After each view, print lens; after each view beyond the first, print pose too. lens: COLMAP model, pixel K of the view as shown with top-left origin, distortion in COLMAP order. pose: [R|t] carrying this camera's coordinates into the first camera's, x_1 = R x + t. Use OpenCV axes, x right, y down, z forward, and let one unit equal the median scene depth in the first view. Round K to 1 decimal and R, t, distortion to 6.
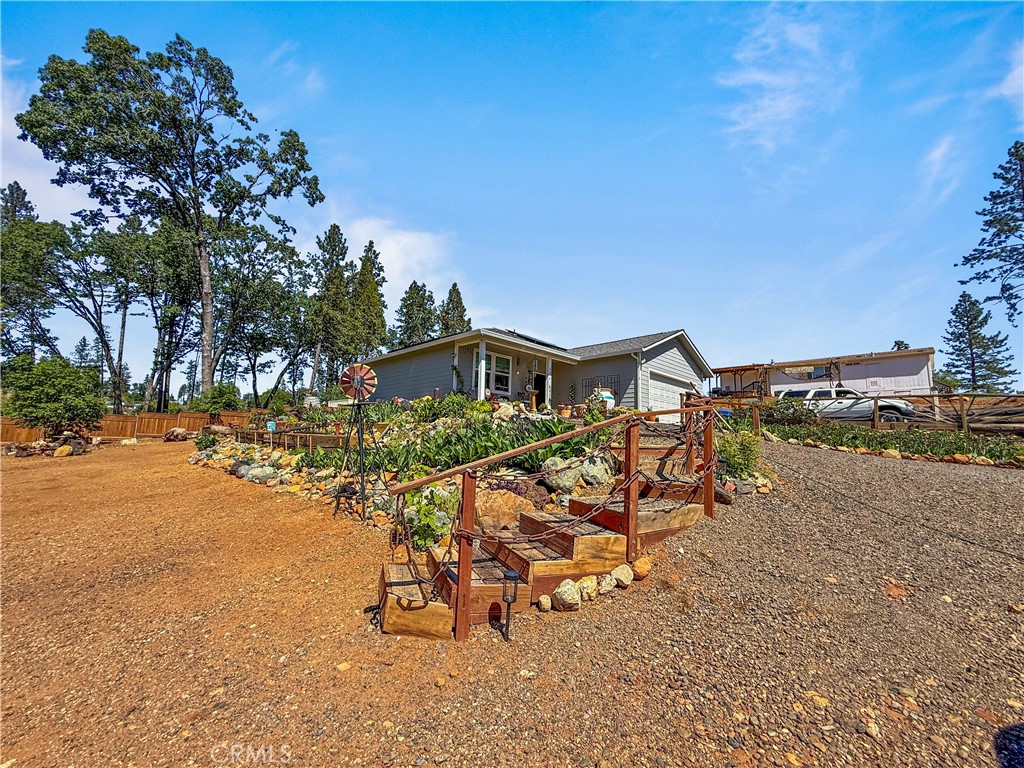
lens RADIAL K [[406.1, 0, 511.7], [0, 406.1, 386.1], [0, 0, 1]] dist [-0.000910, -0.000287]
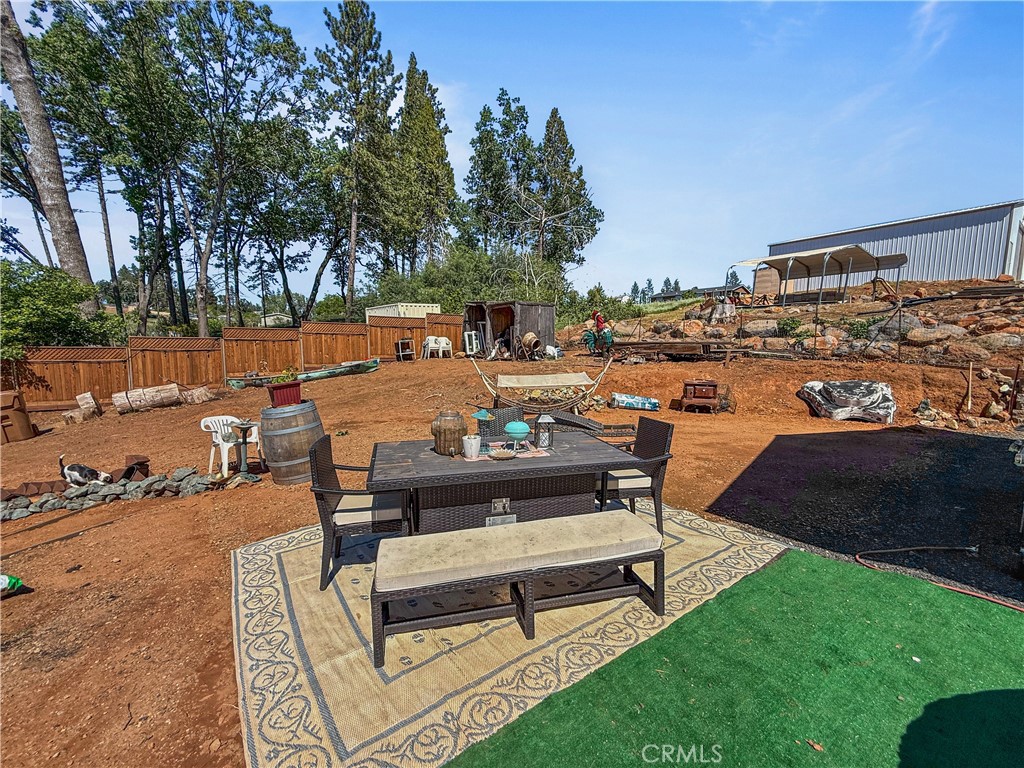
lens RADIAL K [[406.1, 0, 511.7], [0, 406.1, 386.1], [0, 0, 1]] dist [-0.000910, -0.000287]
pose [[0.985670, 0.000424, -0.168684, -0.111885], [0.039883, 0.971058, 0.235491, 0.012921], [0.163902, -0.238844, 0.957126, 0.325157]]
